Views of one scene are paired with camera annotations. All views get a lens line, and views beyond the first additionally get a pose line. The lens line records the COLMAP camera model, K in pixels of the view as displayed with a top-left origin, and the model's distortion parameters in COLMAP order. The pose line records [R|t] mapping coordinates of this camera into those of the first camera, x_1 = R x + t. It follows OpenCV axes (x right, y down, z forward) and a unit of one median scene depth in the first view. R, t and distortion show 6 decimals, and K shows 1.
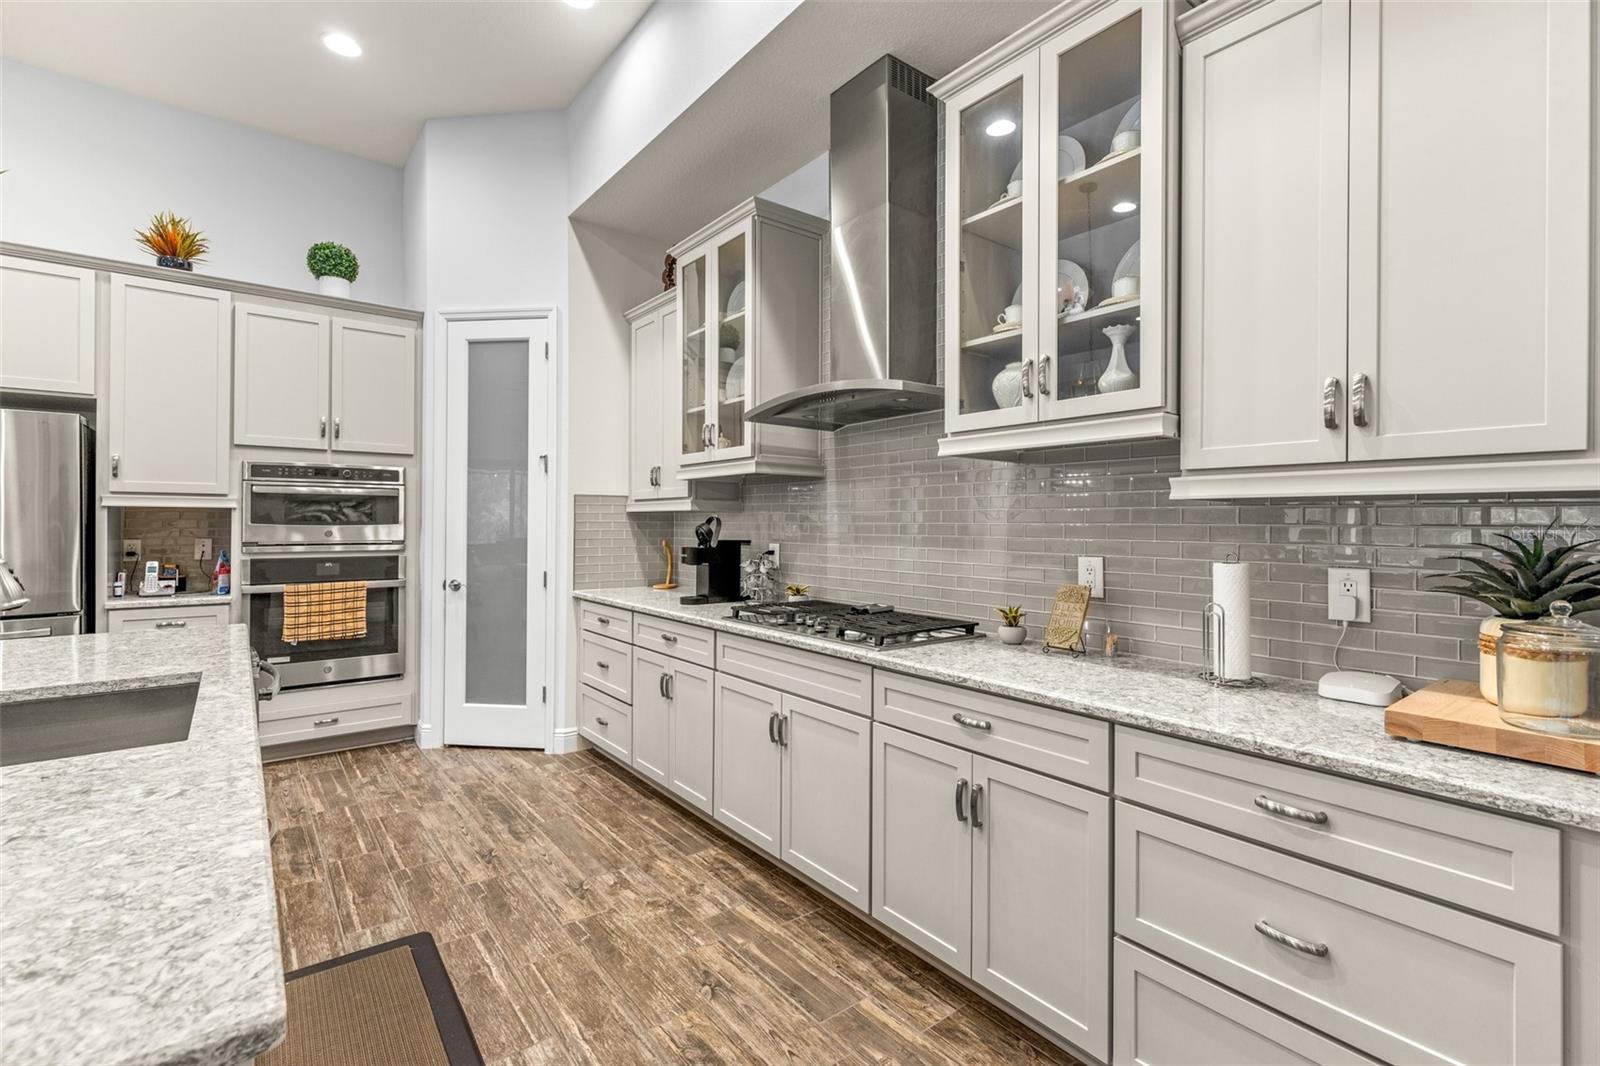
lens RADIAL K [[717.8, 0, 805.9], [0, 717.8, 519.0], [0, 0, 1]] dist [0.008406, -0.001841]
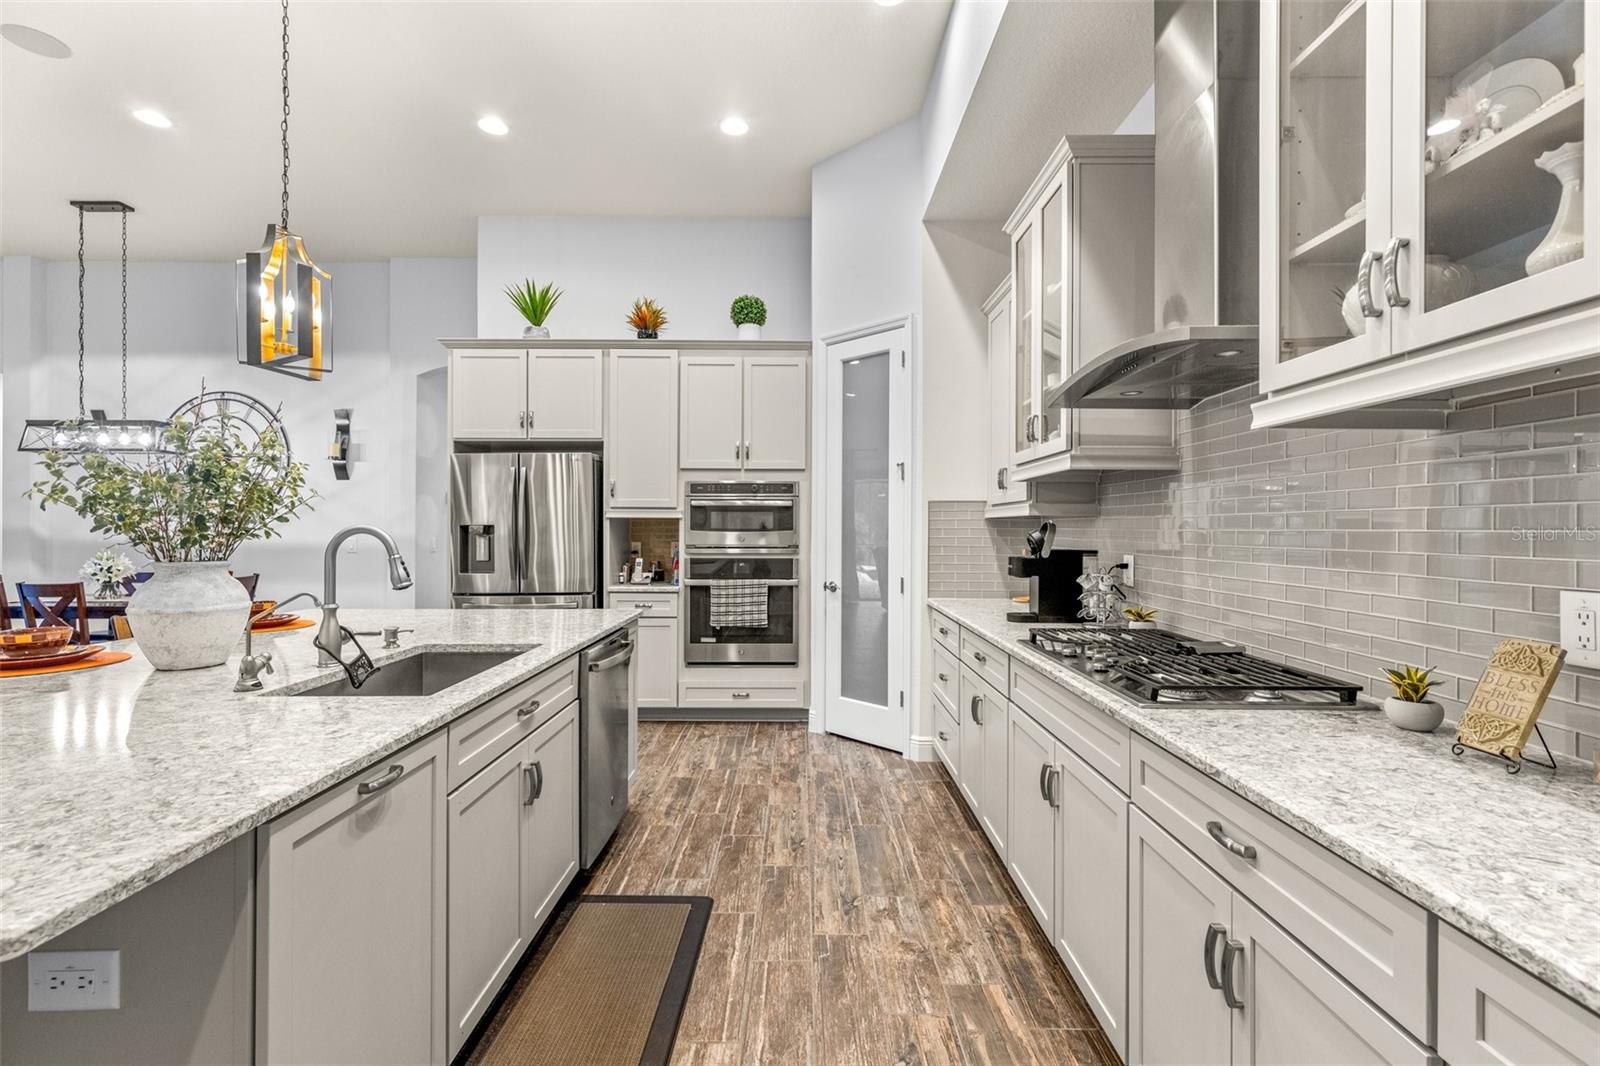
lens RADIAL K [[717.8, 0, 804.2], [0, 717.8, 527.1], [0, 0, 1]] dist [0.008406, -0.001841]
pose [[0.788219, -0.002840, -0.615389, 0.177636], [0.004529, 0.999989, 0.001185, 0.000254], [0.615379, -0.003721, 0.788223, 0.141418]]
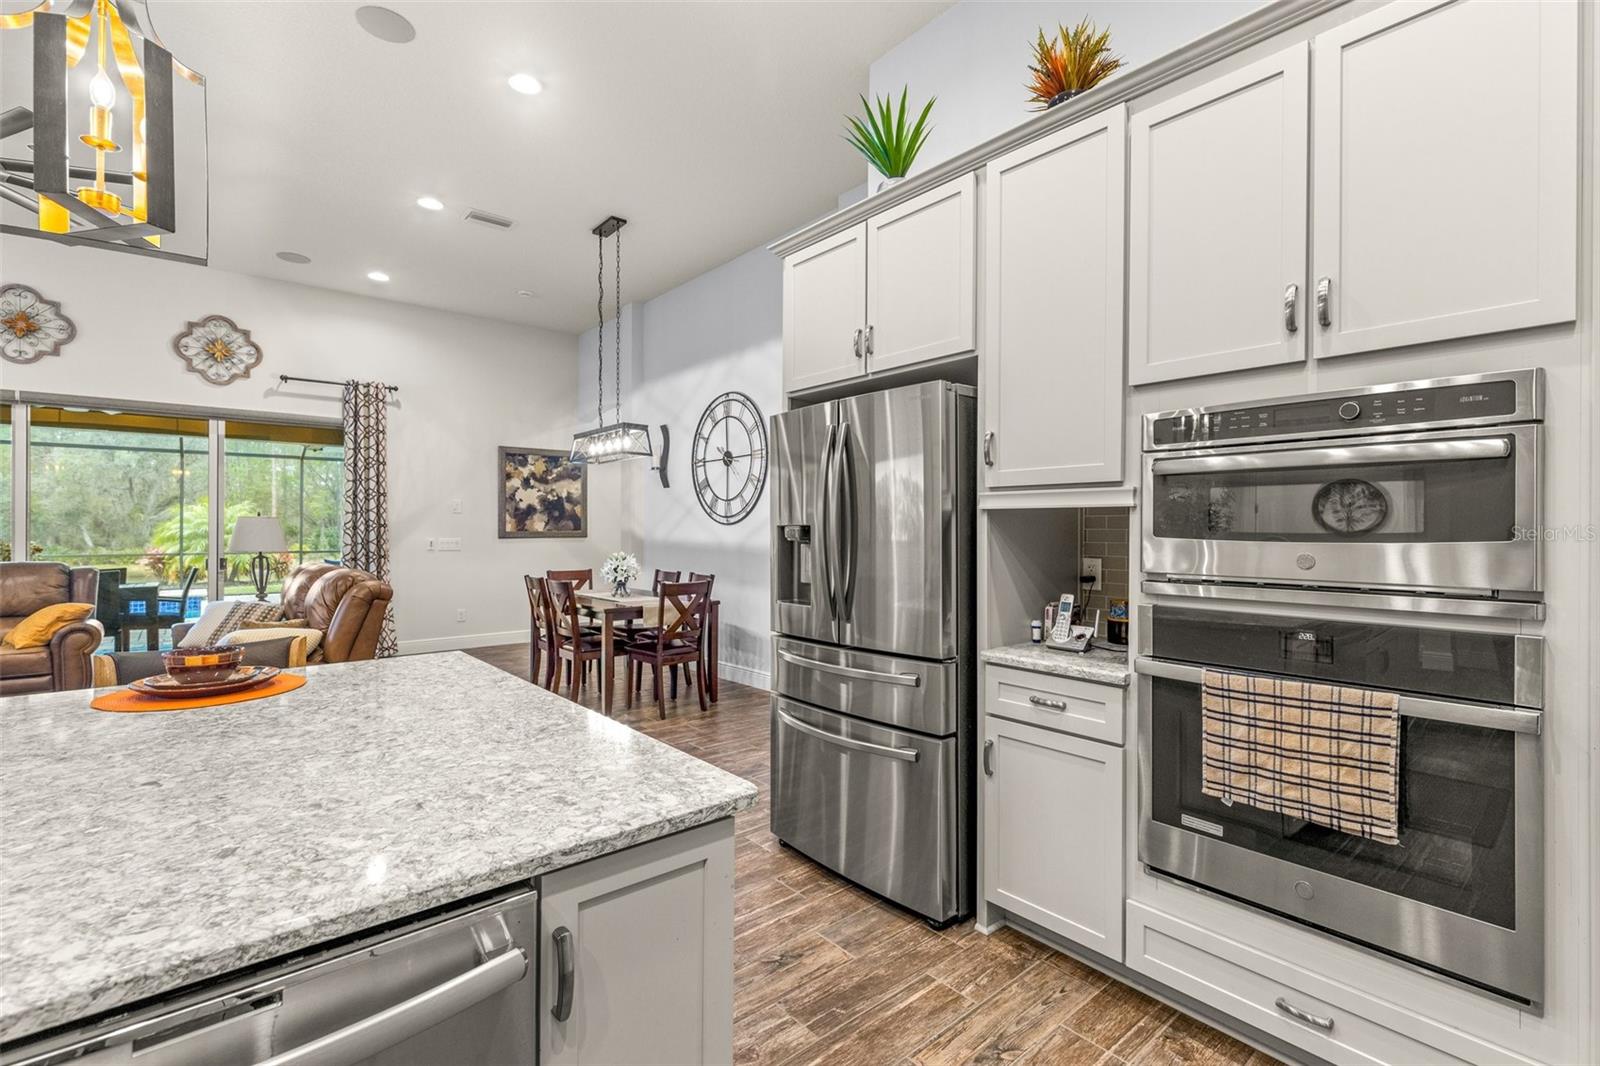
lens RADIAL K [[717.8, 0, 803.4], [0, 717.8, 528.3], [0, 0, 1]] dist [0.008406, -0.001841]
pose [[0.040662, -0.004012, -0.999165, -0.298804], [0.004337, 0.999983, -0.003839, 0.001474], [0.999164, -0.004177, 0.040679, 0.799404]]
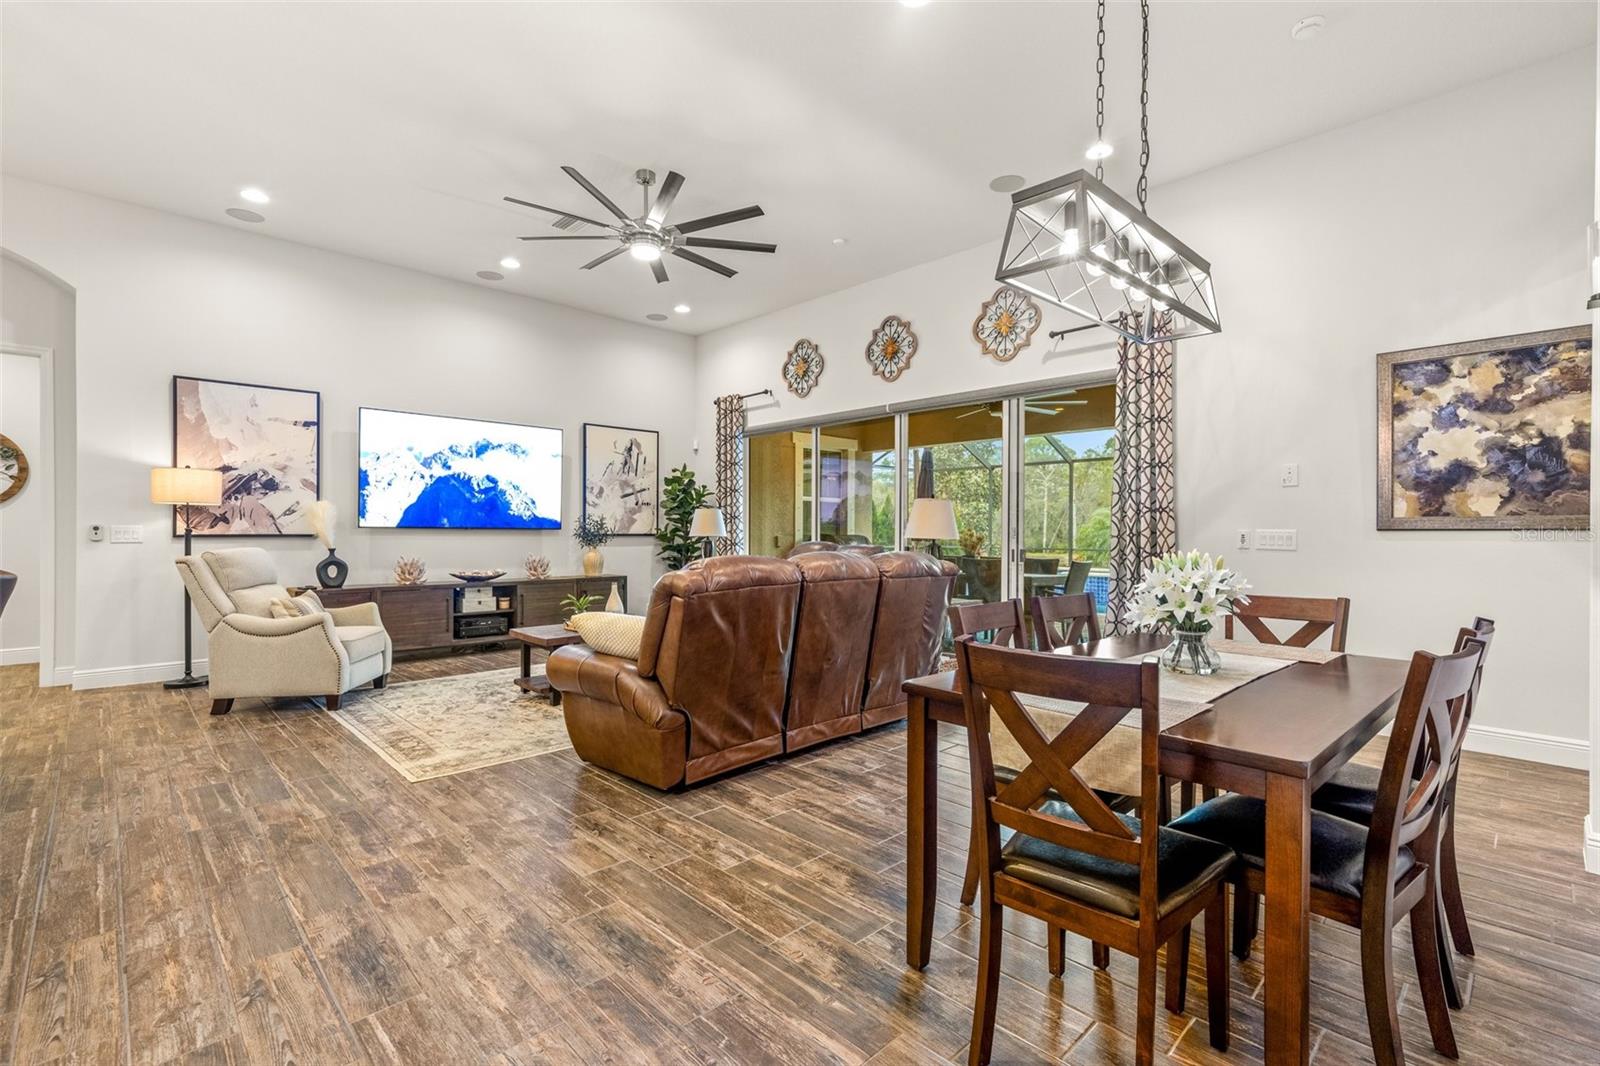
lens RADIAL K [[717.8, 0, 802.1], [0, 717.8, 527.8], [0, 0, 1]] dist [0.008406, -0.001841]
pose [[-0.994216, -0.009565, -0.106972, -1.574963], [-0.008526, 0.999912, -0.010167, 0.036922], [0.107059, -0.009196, -0.994210, 1.020887]]
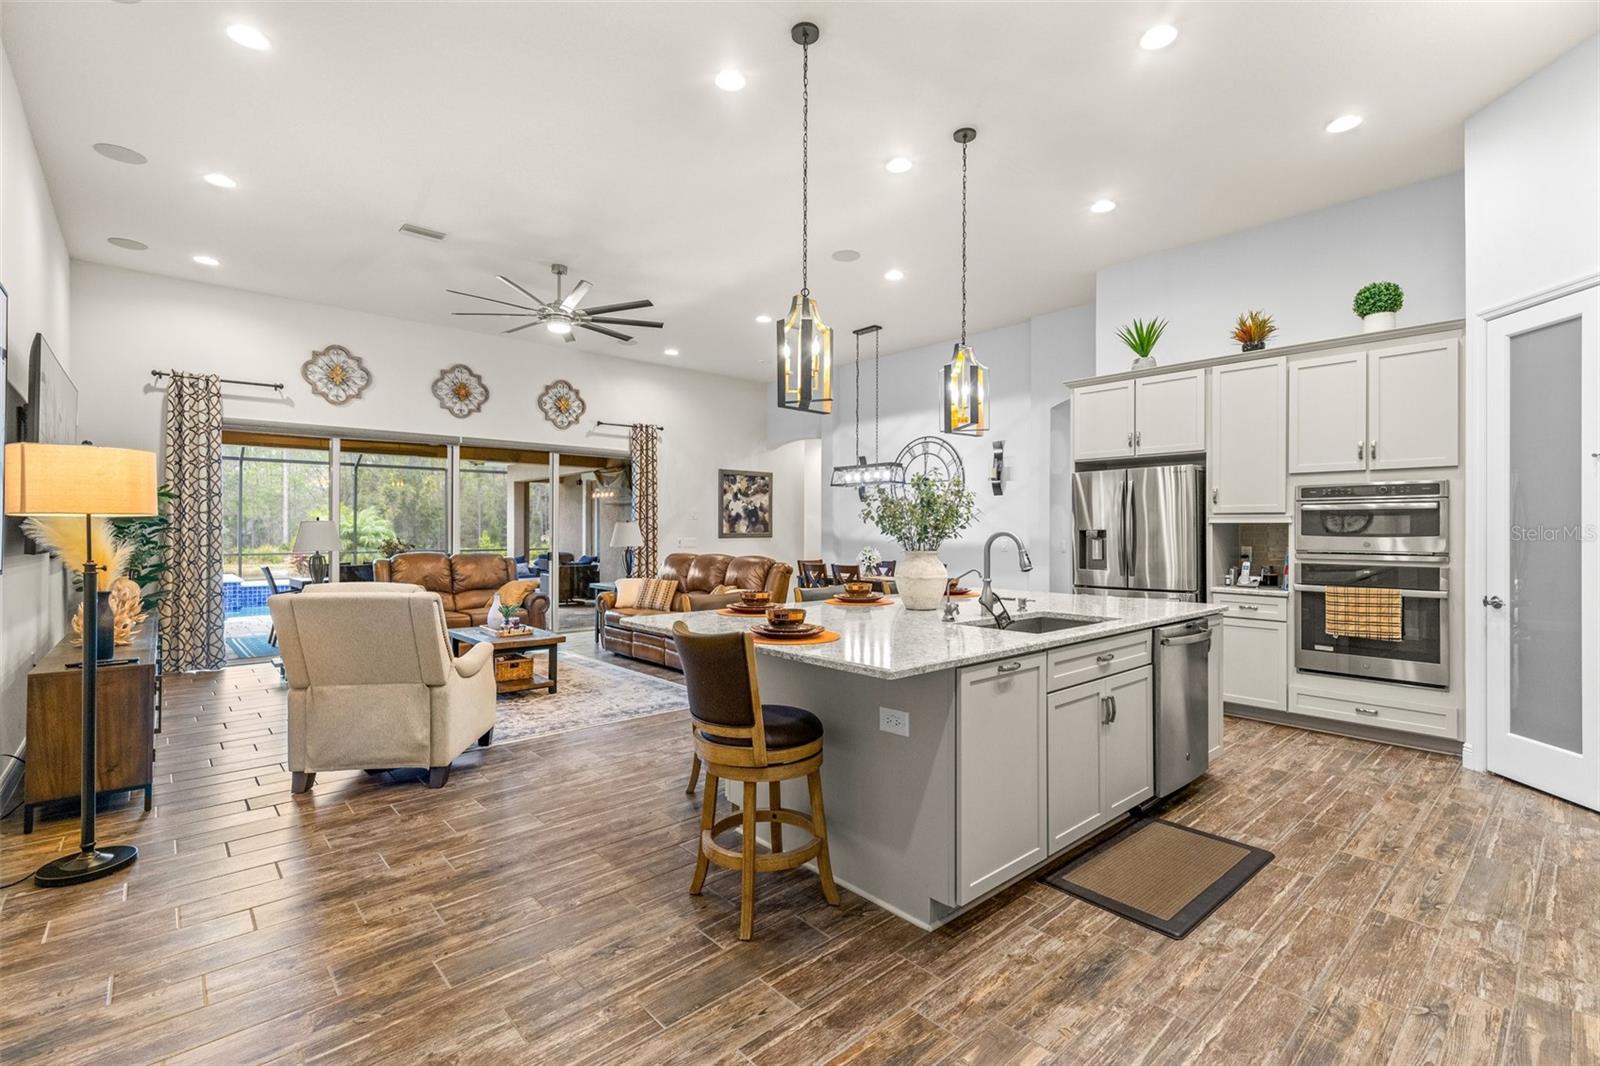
lens RADIAL K [[717.8, 0, 803.0], [0, 717.8, 525.8], [0, 0, 1]] dist [0.008406, -0.001841]
pose [[0.068825, -0.010397, -0.997575, 0.460156], [0.003365, 0.999942, -0.010189, 0.000036], [0.997623, -0.002655, 0.068856, 0.052142]]
